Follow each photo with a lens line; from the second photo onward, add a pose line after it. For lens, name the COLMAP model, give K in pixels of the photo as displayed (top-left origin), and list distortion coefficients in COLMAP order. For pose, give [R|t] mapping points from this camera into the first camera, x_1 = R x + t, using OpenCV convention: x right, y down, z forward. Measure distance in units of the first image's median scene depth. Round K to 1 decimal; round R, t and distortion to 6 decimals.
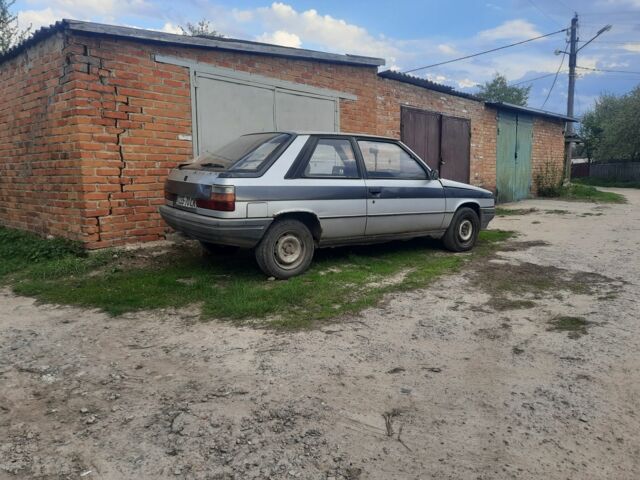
lens RADIAL K [[471.0, 0, 316.5], [0, 471.0, 238.4], [0, 0, 1]] dist [0.066937, -0.057328]
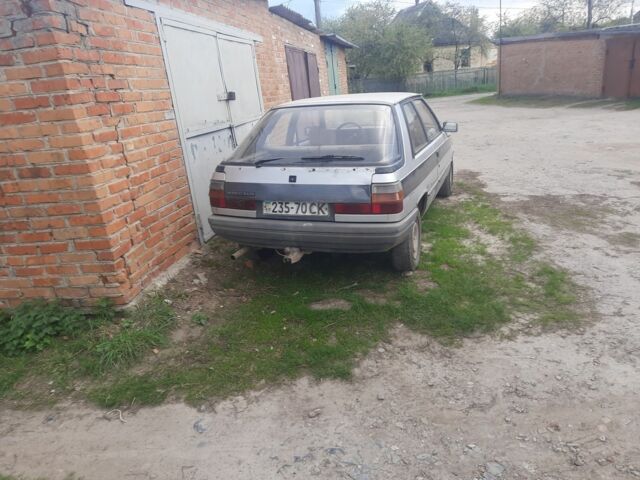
lens RADIAL K [[471.0, 0, 316.5], [0, 471.0, 238.4], [0, 0, 1]] dist [0.066937, -0.057328]
pose [[0.821463, -0.246037, 0.514456, -0.577668], [0.164691, 0.966054, 0.199039, -0.157135], [-0.545963, -0.078777, 0.834098, 0.295196]]
